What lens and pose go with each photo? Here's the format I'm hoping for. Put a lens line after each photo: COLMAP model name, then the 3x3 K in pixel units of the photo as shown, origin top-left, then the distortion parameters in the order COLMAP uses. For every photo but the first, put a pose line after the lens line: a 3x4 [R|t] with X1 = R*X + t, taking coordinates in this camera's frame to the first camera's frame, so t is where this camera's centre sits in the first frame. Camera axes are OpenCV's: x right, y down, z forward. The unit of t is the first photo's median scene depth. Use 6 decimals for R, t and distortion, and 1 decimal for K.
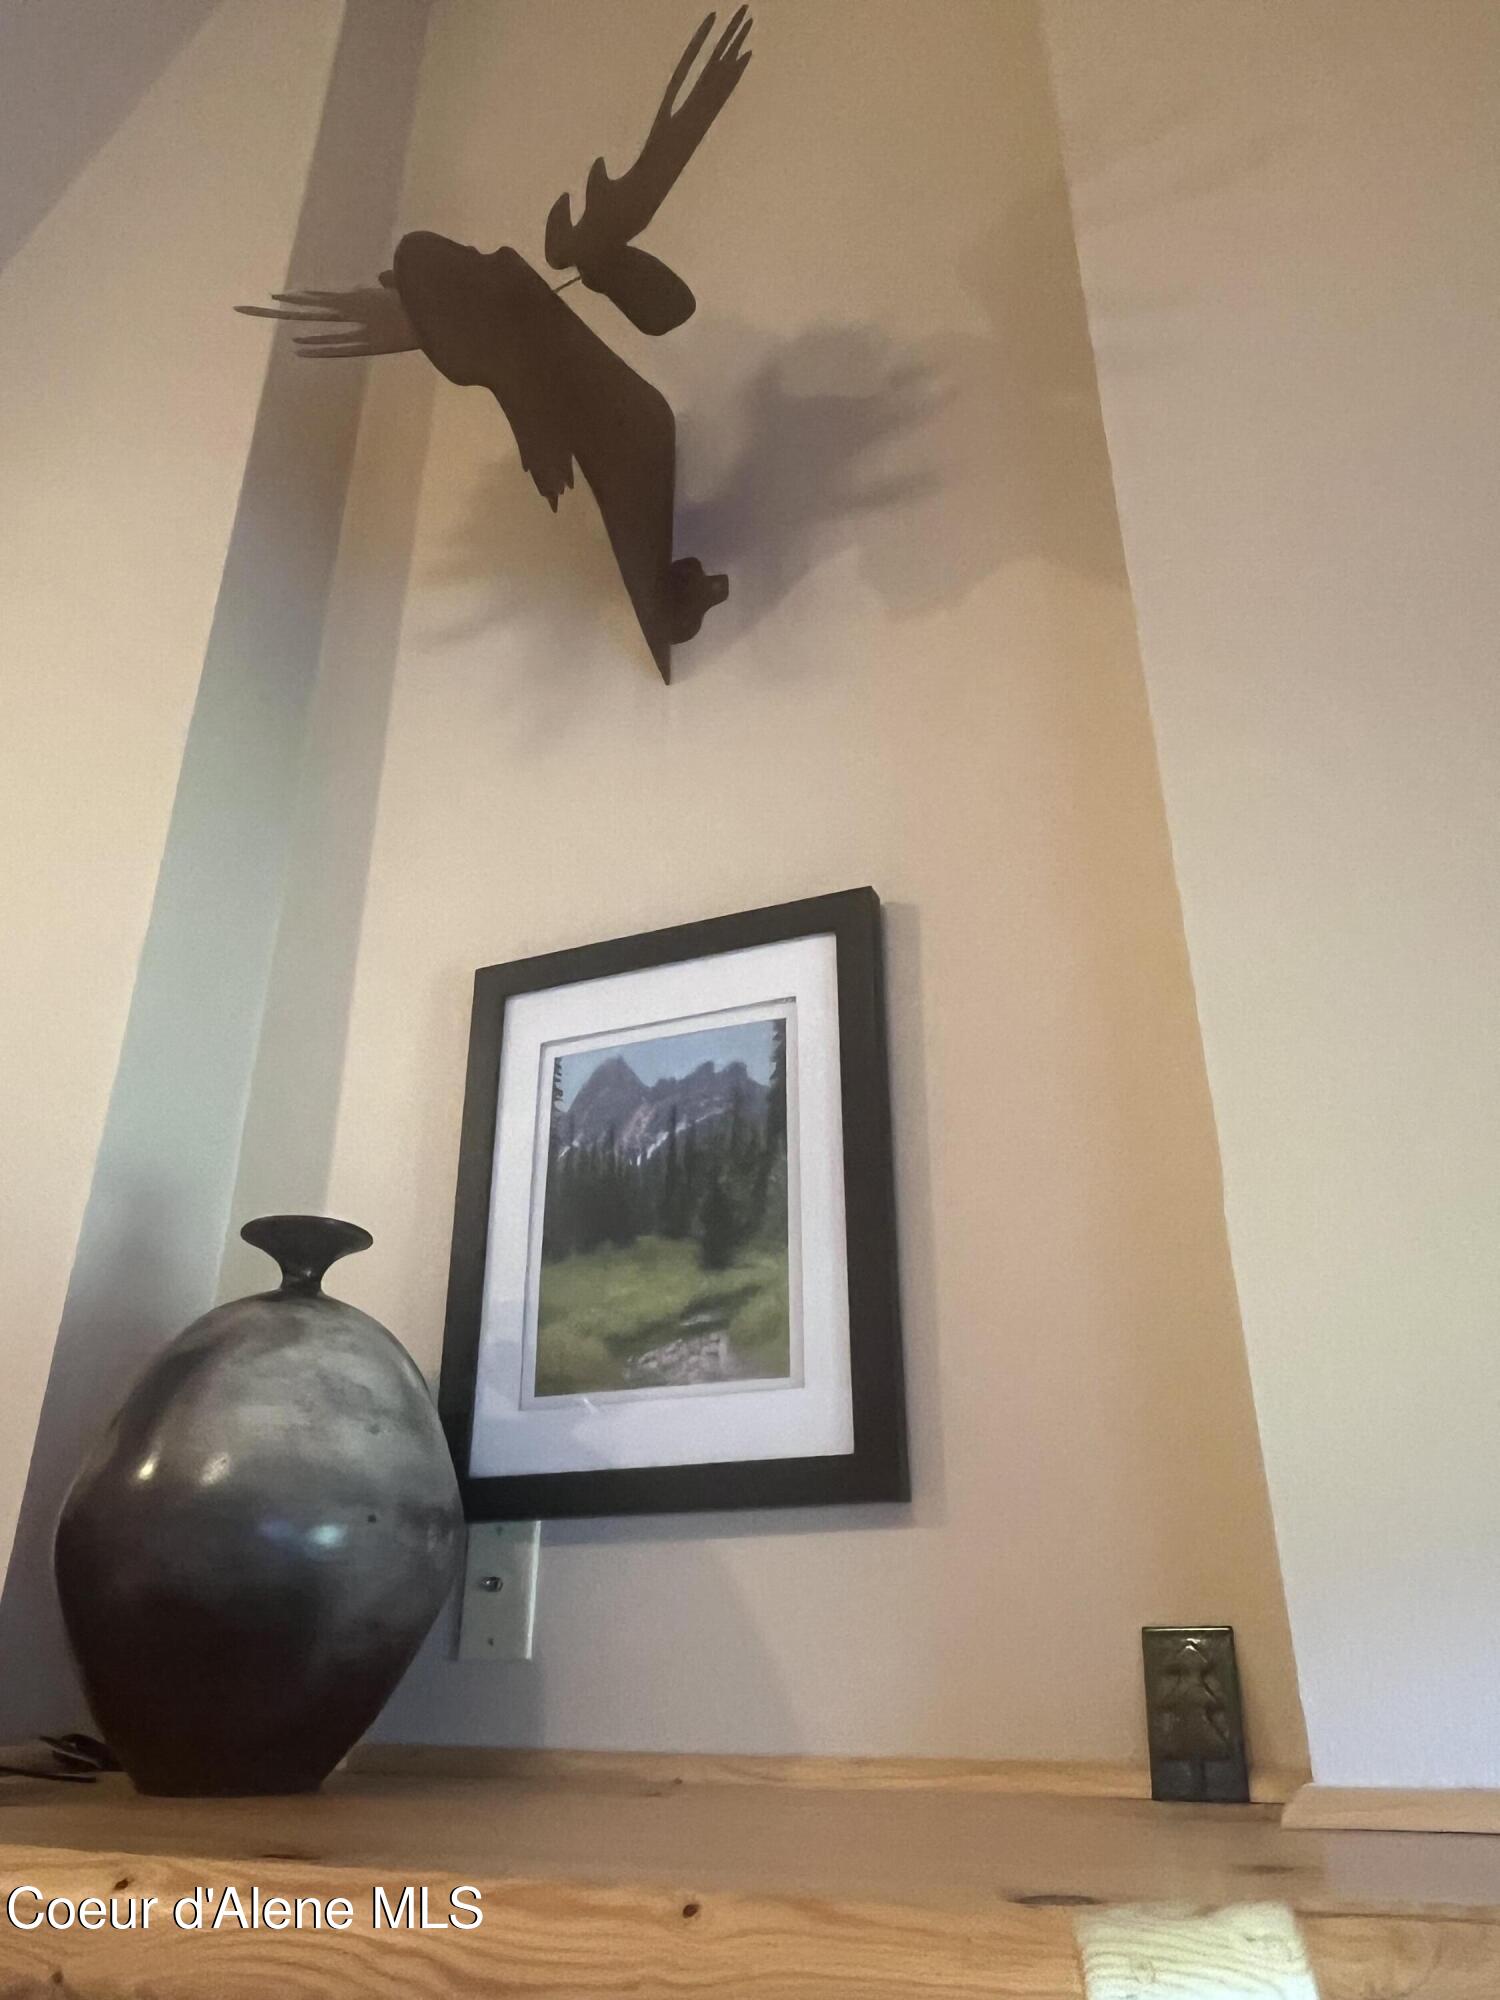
lens RADIAL K [[1436.7, 0, 750.0], [0, 1436.7, 1000.0], [0, 0, 1]] dist [0.002641, 0.000955]
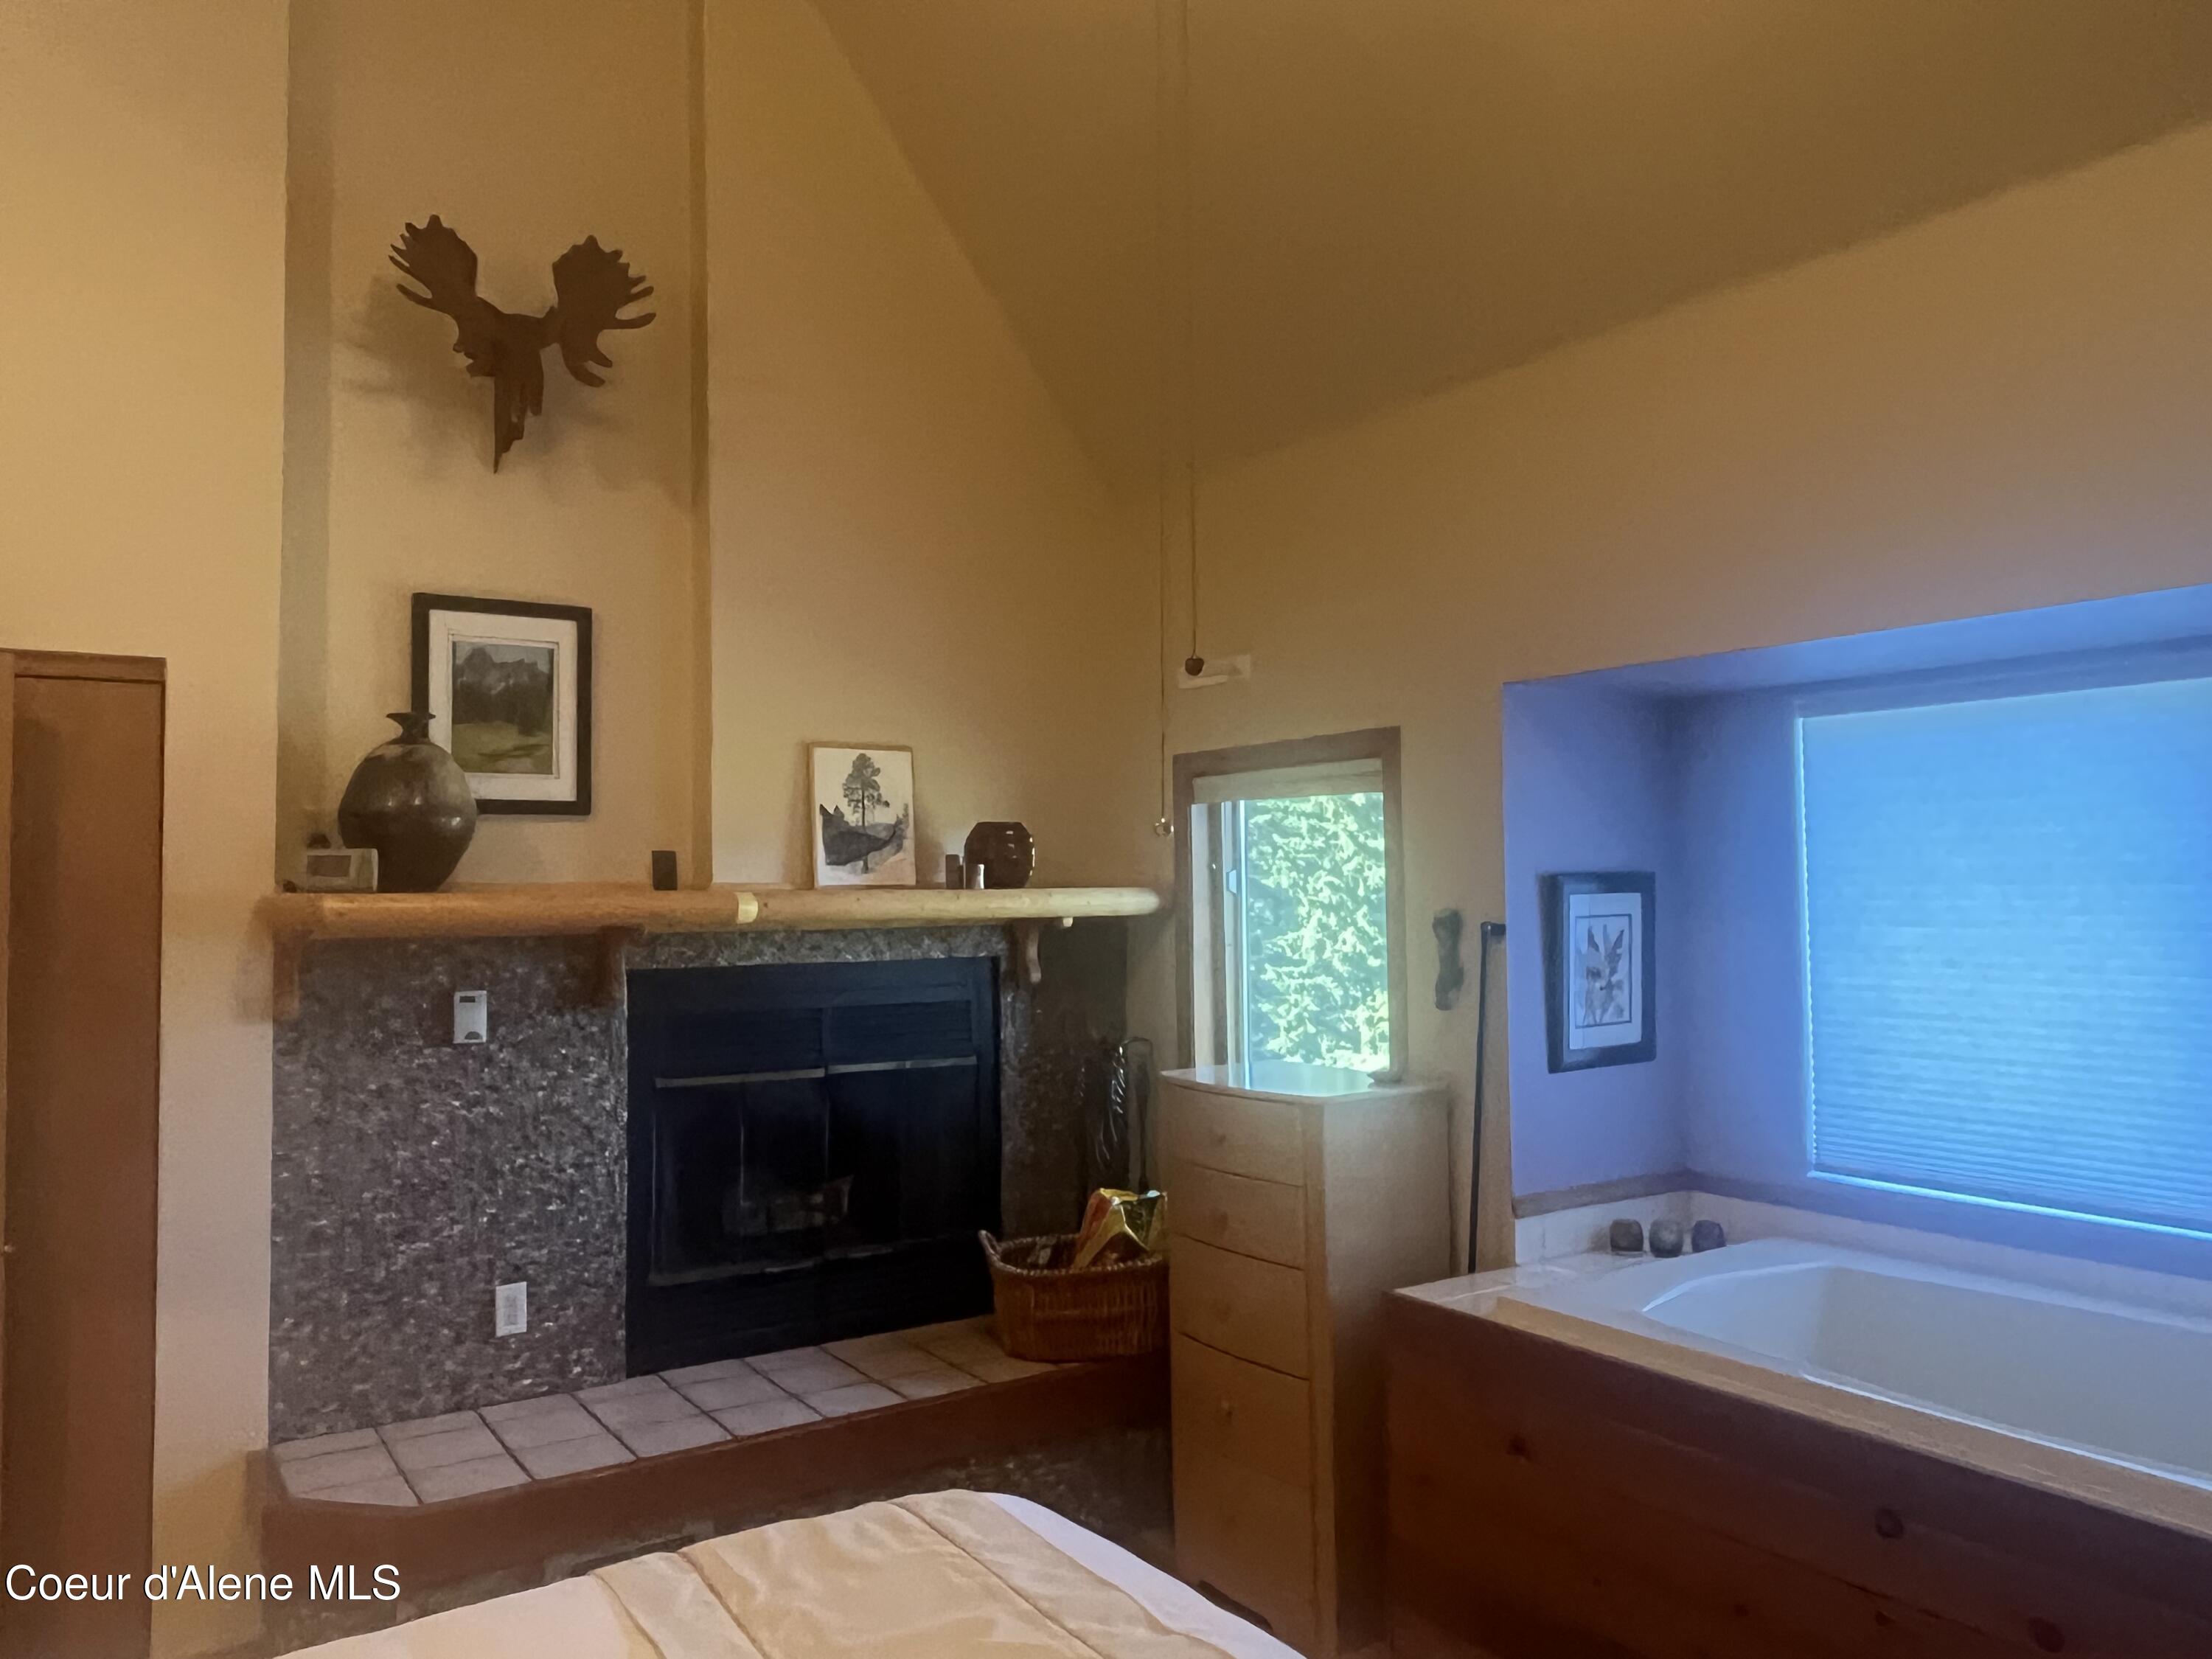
lens RADIAL K [[1589.0, 0, 1106.0], [0, 1589.0, 829.5], [0, 0, 1]] dist [0.002641, 0.000955]
pose [[0.551232, 0.027164, 0.833910, -1.939134], [-0.352391, 0.913531, 0.203180, -0.668178], [-0.756283, -0.405862, 0.513140, -1.528846]]
